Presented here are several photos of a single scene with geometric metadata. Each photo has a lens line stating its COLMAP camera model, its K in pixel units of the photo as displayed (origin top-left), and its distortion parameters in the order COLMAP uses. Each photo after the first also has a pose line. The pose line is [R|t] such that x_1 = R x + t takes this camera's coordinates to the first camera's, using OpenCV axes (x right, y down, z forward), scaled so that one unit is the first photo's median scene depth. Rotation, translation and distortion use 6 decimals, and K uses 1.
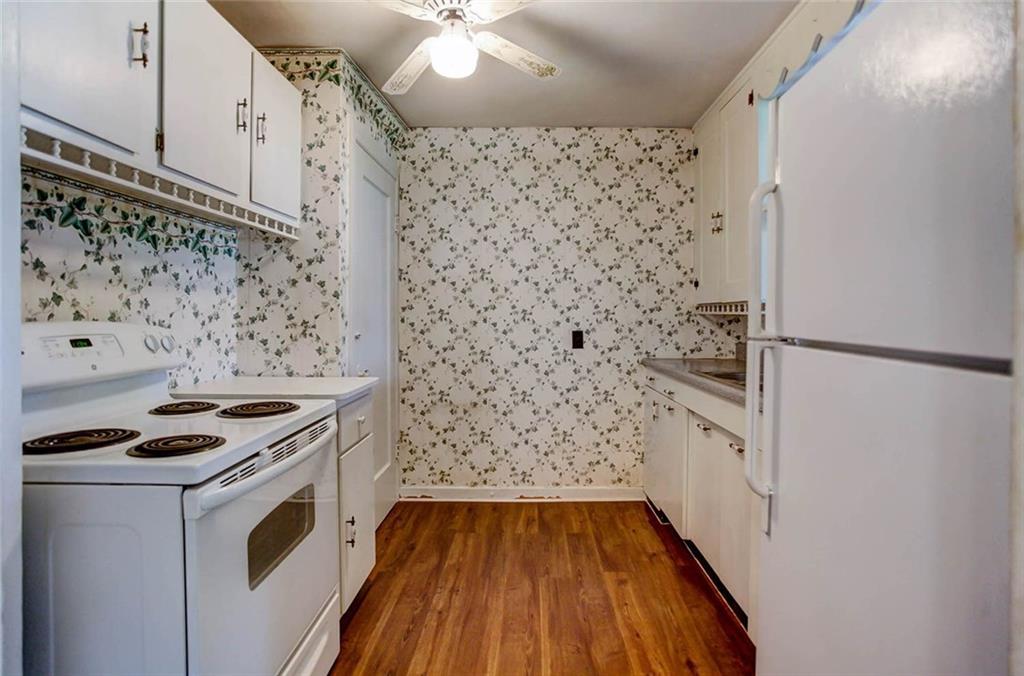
lens RADIAL K [[528.5, 0, 514.3], [0, 528.5, 341.7], [0, 0, 1]] dist [-0.065126, 0.033879]
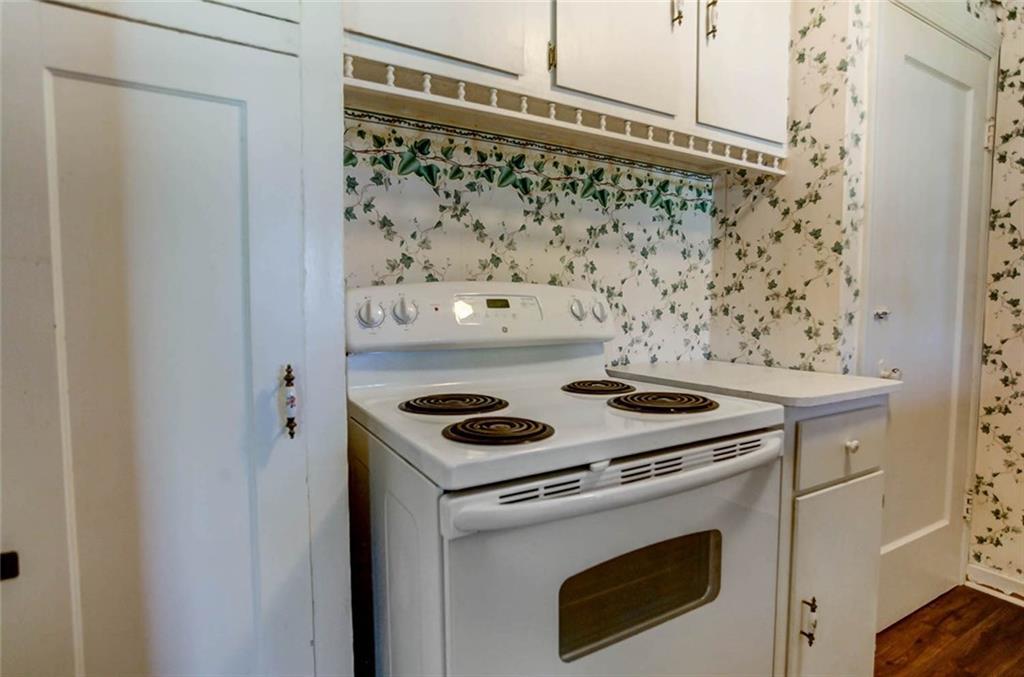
lens RADIAL K [[528.5, 0, 514.3], [0, 528.5, 342.2], [0, 0, 1]] dist [-0.065126, 0.033879]
pose [[0.522497, 0.056819, -0.850746, 0.006902], [-0.046205, 0.998198, 0.038290, 0.026213], [0.851388, 0.019302, 0.524181, 0.382344]]
